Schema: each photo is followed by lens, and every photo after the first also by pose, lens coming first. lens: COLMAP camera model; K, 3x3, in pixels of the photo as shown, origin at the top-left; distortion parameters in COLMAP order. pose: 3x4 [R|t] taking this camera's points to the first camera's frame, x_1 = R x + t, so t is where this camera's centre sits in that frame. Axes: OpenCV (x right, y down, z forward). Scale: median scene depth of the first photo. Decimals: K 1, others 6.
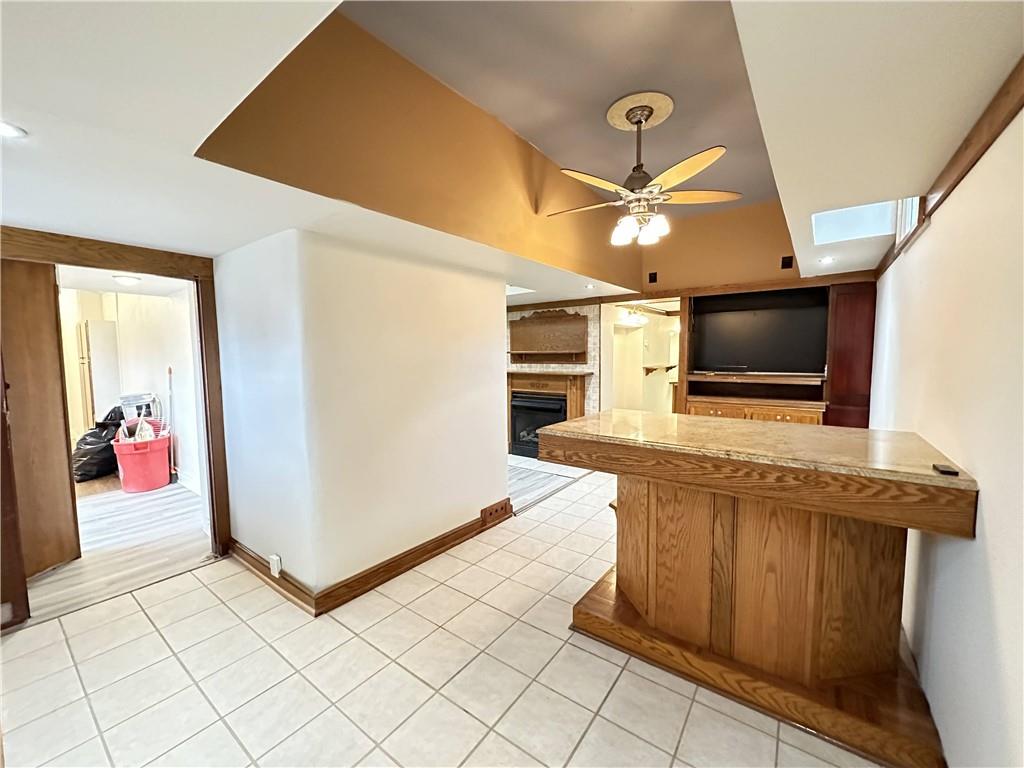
lens RADIAL K [[409.1, 0, 511.3], [0, 409.1, 383.8], [0, 0, 1]] dist [0.000759, 0.000234]
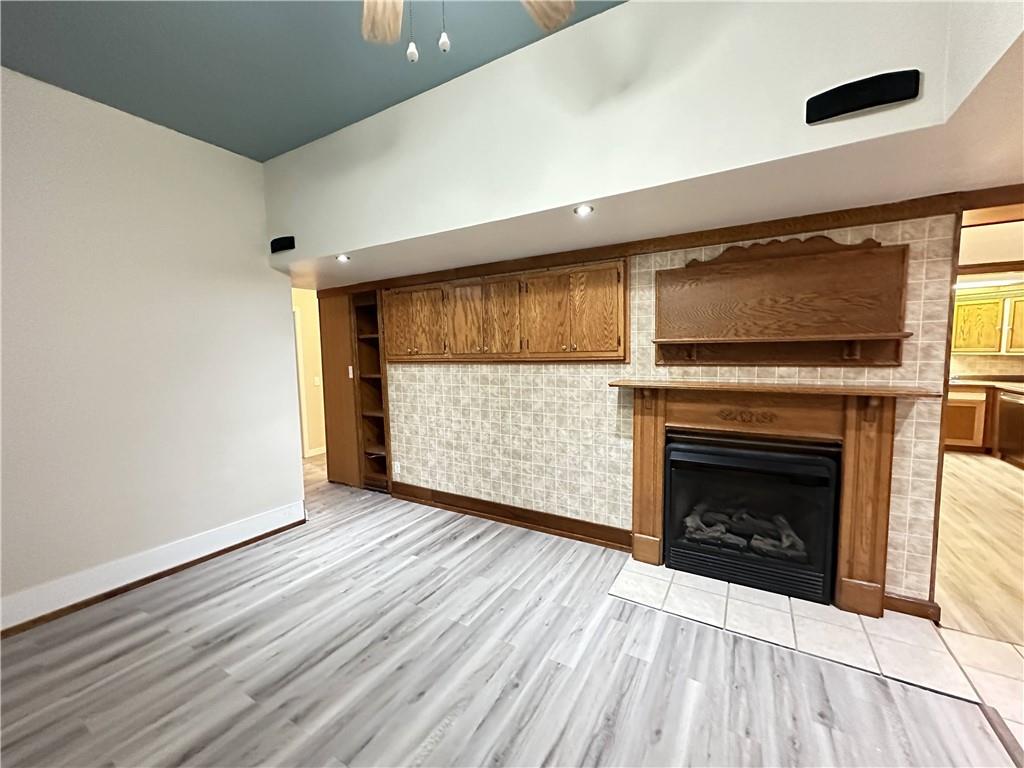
lens RADIAL K [[409.1, 0, 511.6], [0, 409.1, 384.5], [0, 0, 1]] dist [0.000759, 0.000234]
pose [[0.993171, -0.012670, 0.115981, -0.230252], [0.011985, 0.999906, 0.006600, -0.036719], [-0.116054, -0.005164, 0.993229, 0.610192]]
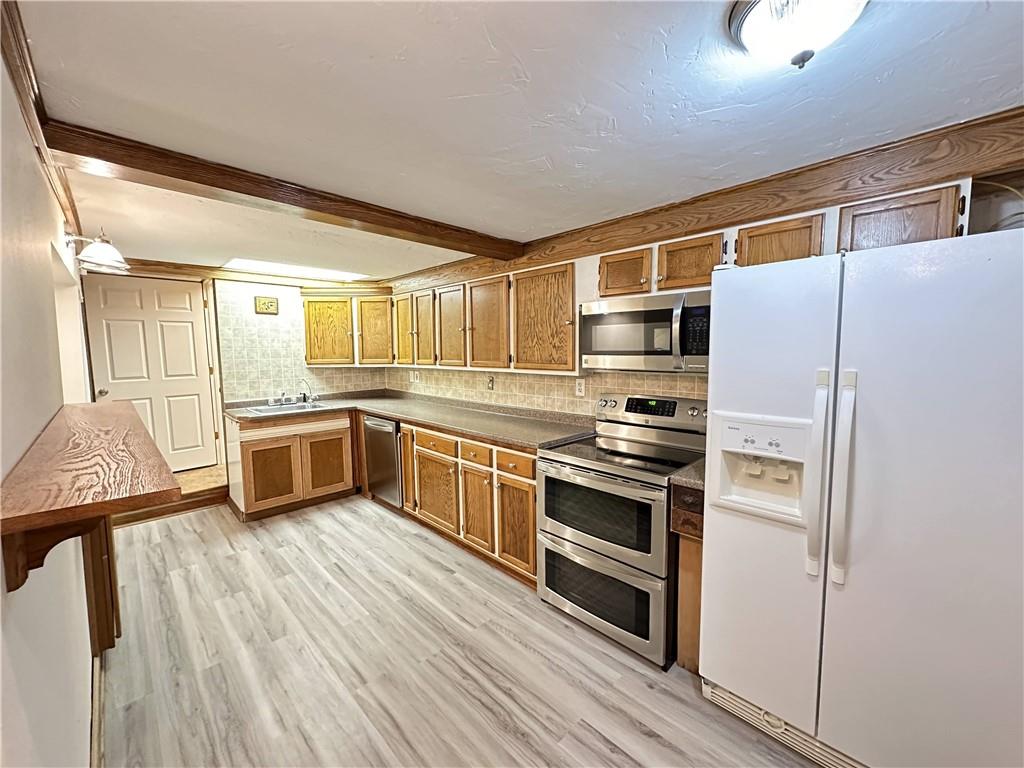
lens RADIAL K [[409.1, 0, 511.3], [0, 409.1, 386.0], [0, 0, 1]] dist [0.000759, 0.000234]
pose [[0.155097, -0.079163, 0.984722, -0.030556], [0.082095, 0.994369, 0.067009, -0.052287], [-0.984482, 0.070448, 0.160722, 0.763552]]
